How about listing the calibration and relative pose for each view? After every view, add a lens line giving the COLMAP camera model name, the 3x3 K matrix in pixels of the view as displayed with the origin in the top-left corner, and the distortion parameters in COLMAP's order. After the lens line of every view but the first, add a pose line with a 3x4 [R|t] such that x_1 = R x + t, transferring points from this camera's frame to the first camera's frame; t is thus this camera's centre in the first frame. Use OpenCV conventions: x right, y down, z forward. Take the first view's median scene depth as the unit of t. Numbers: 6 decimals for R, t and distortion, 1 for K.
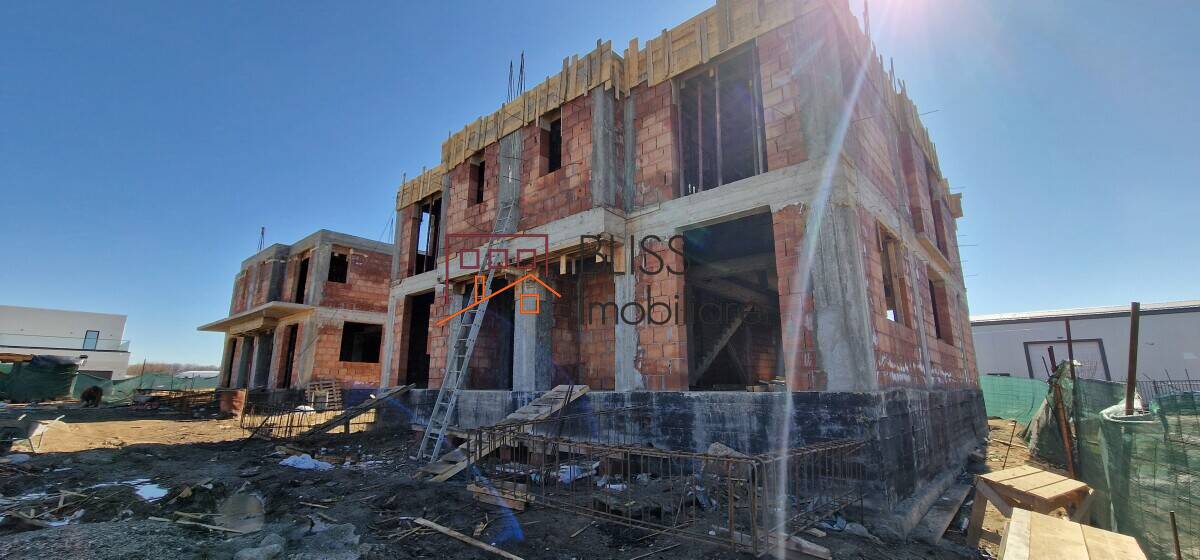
lens RADIAL K [[494.8, 0, 607.0], [0, 494.8, 279.6], [0, 0, 1]] dist [0.002614, -0.004150]
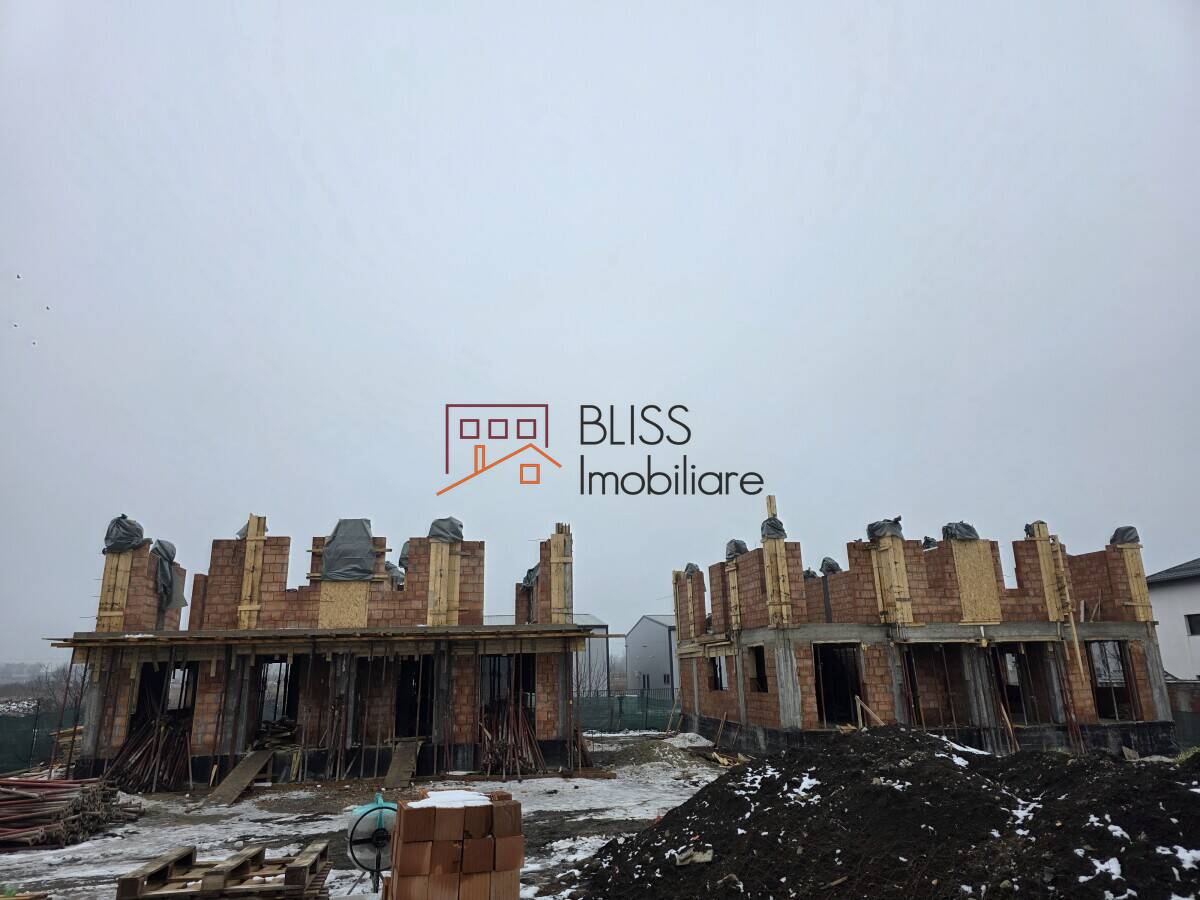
lens RADIAL K [[794.6, 0, 599.6], [0, 794.6, 445.2], [0, 0, 1]] dist [0.077190, -0.073561]
pose [[0.639306, 0.196150, 0.743514, -3.413806], [-0.142433, 0.980393, -0.136171, -0.135831], [-0.755646, -0.018846, 0.654710, 0.329475]]
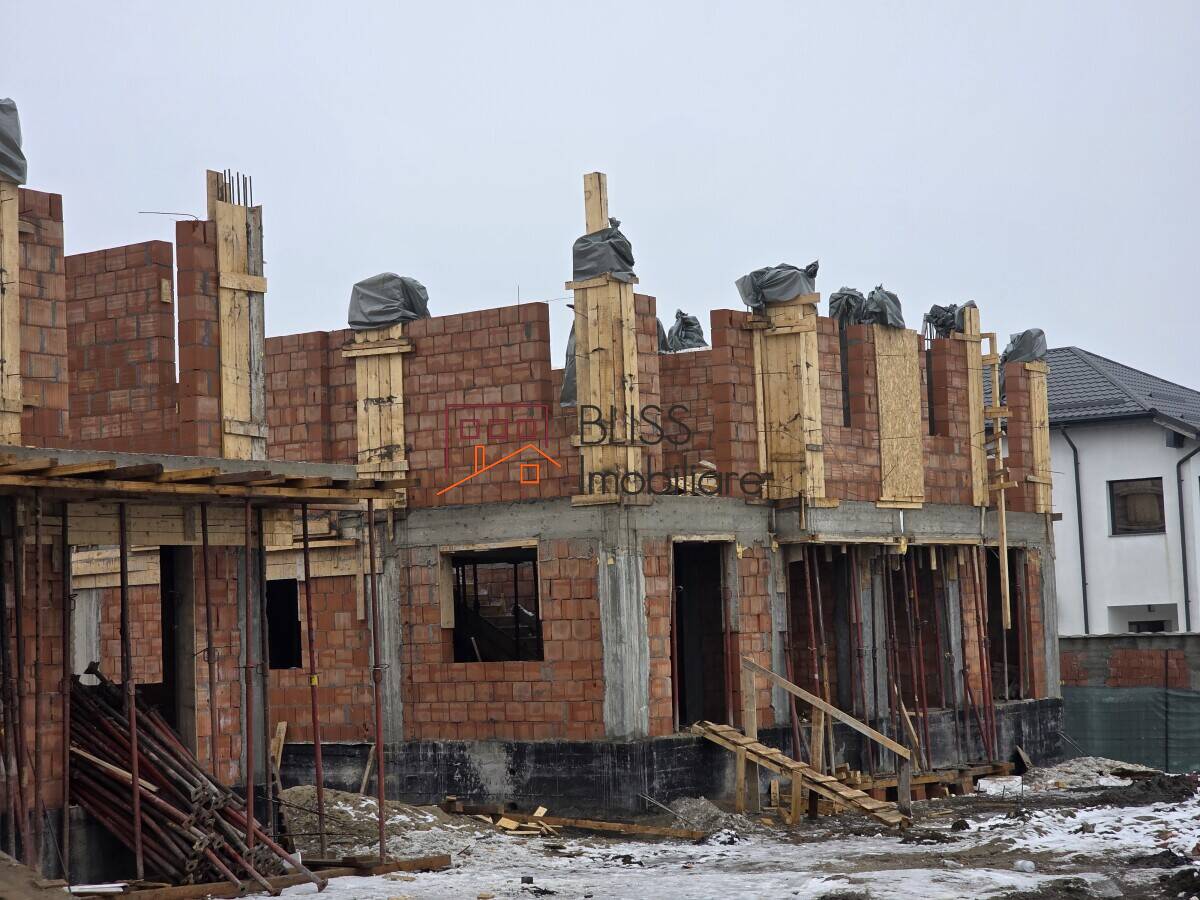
lens RADIAL K [[2292.3, 0, 600.0], [0, 2292.3, 450.0], [0, 0, 1]] dist [-0.036929, 0.083785]
pose [[-0.107033, 0.082174, 0.990854, -4.024430], [-0.175012, 0.979461, -0.100134, 0.286305], [-0.978731, -0.184129, -0.090453, 2.047926]]
